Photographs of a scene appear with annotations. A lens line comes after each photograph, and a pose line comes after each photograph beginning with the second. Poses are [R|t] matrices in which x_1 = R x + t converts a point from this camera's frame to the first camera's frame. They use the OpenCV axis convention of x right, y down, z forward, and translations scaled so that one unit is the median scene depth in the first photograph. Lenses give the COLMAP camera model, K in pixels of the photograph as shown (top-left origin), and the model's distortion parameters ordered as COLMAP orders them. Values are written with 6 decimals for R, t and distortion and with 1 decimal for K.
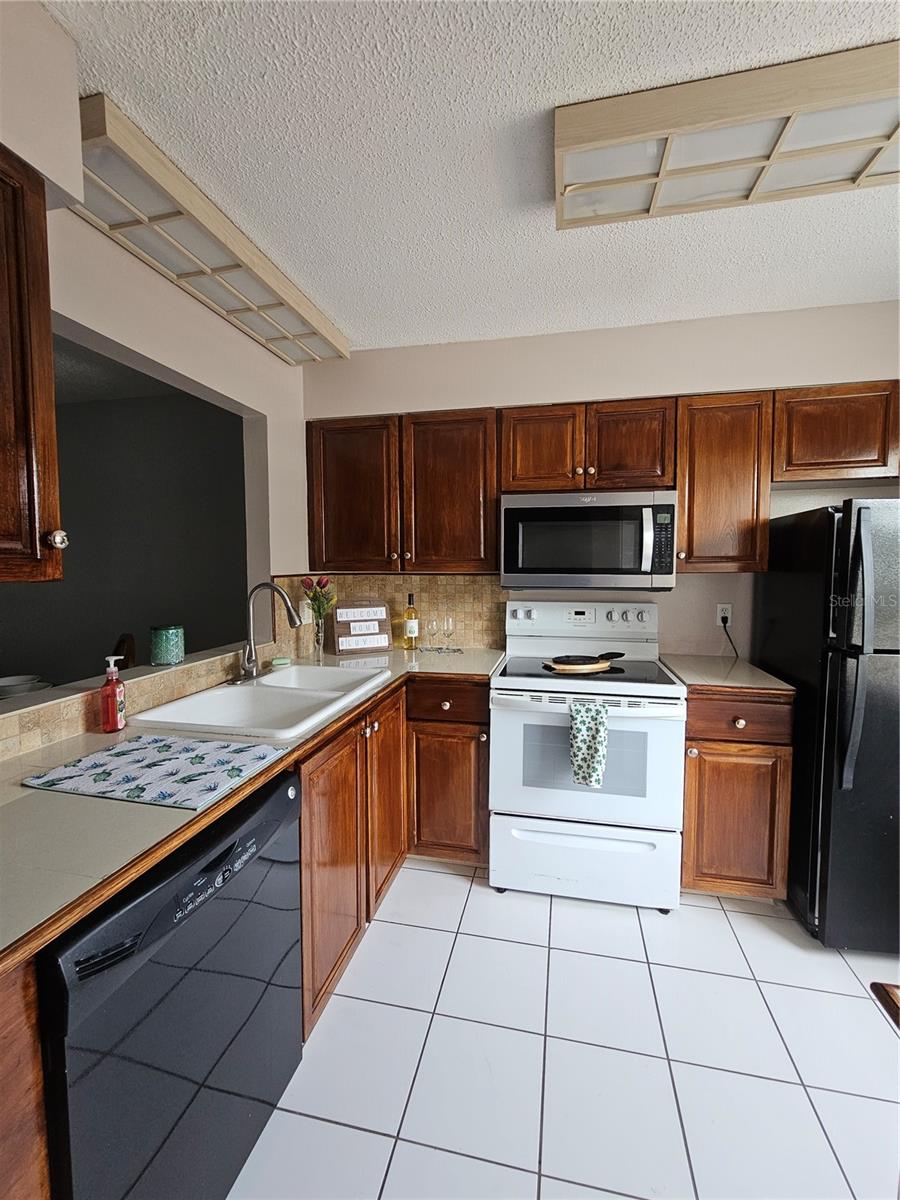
lens RADIAL K [[494.9, 0, 464.3], [0, 494.9, 591.1], [0, 0, 1]] dist [-0.006576, 0.000832]
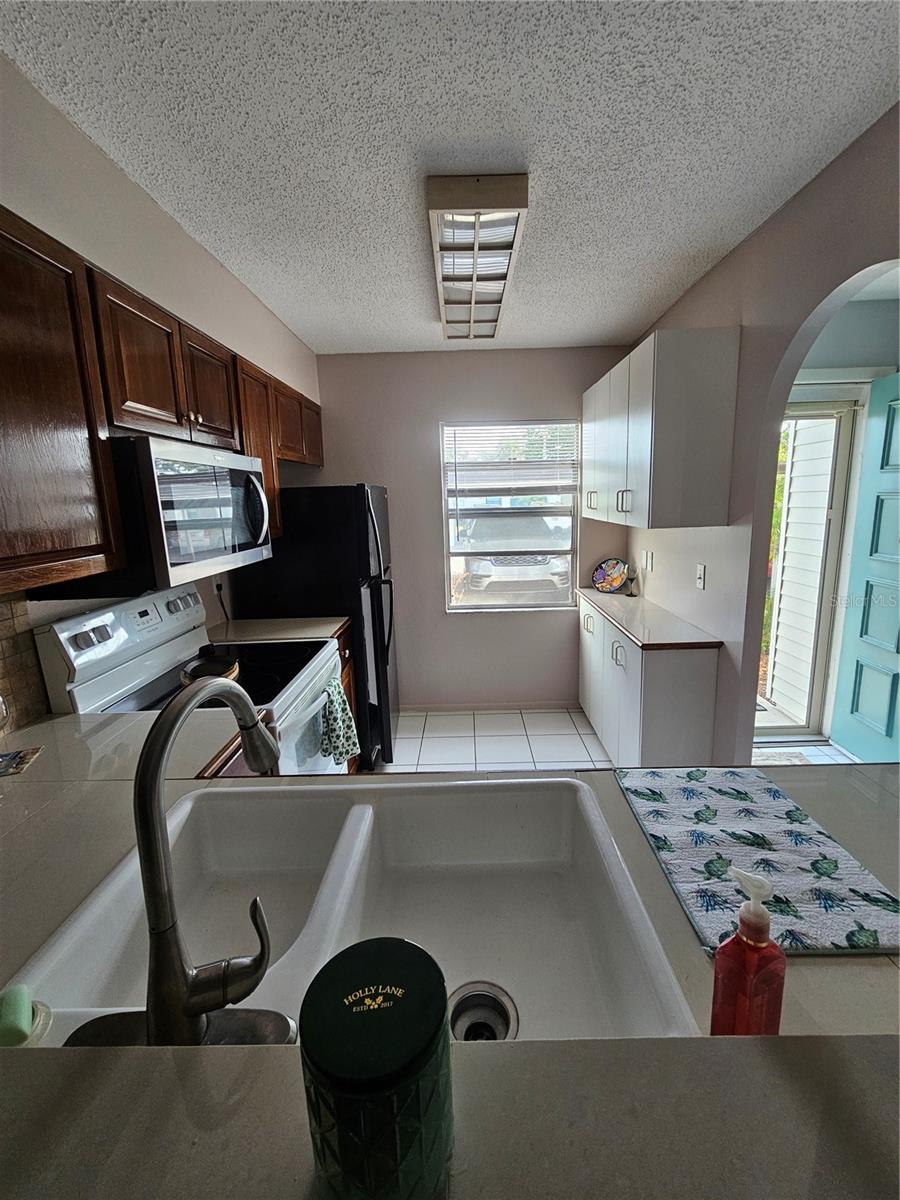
lens RADIAL K [[494.9, 0, 461.3], [0, 494.9, 591.4], [0, 0, 1]] dist [-0.006576, 0.000832]
pose [[-0.197494, -0.178683, 0.963882, -0.719842], [0.085123, 0.976408, 0.198446, -0.119257], [-0.976601, 0.121240, -0.177625, 0.918722]]
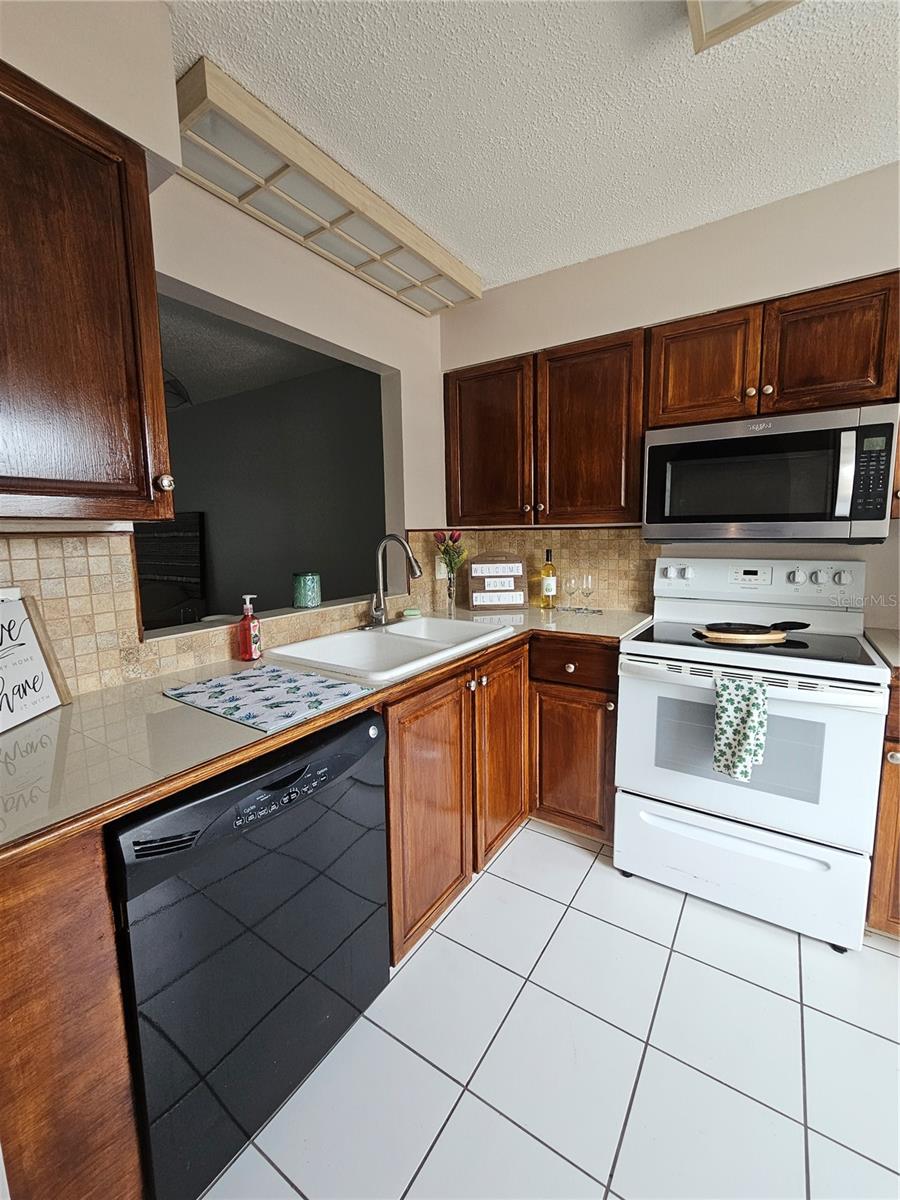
lens RADIAL K [[494.9, 0, 461.8], [0, 494.9, 592.1], [0, 0, 1]] dist [-0.006576, 0.000832]
pose [[0.931546, 0.032392, -0.362179, 0.116268], [-0.007578, 0.997538, 0.069724, 0.031283], [0.363545, -0.062207, 0.929497, 0.088930]]
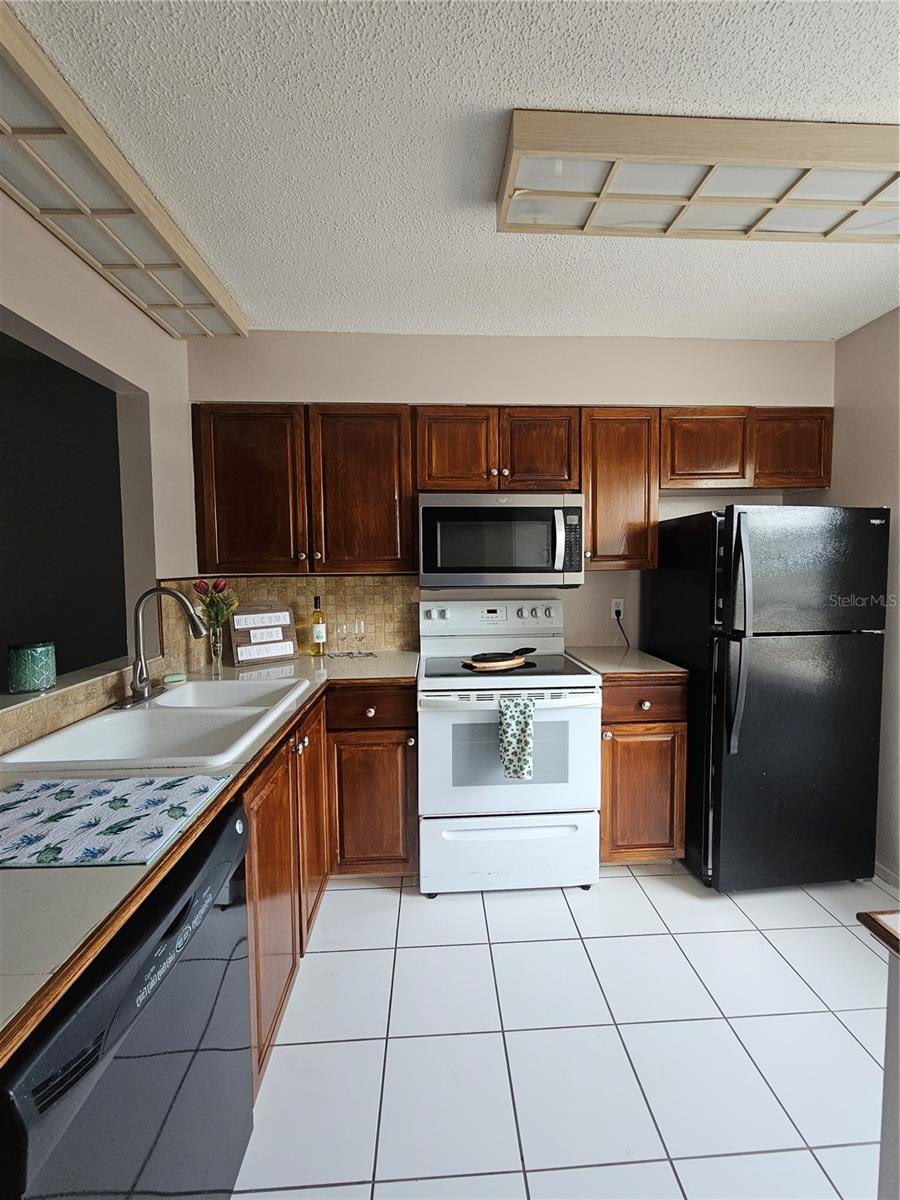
lens RADIAL K [[494.9, 0, 465.5], [0, 494.9, 591.0], [0, 0, 1]] dist [-0.006576, 0.000832]
pose [[0.964219, -0.022139, 0.264181, -0.120421], [0.022952, 0.999737, 0.000012, 0.001742], [-0.264112, 0.006051, 0.964473, 0.035267]]
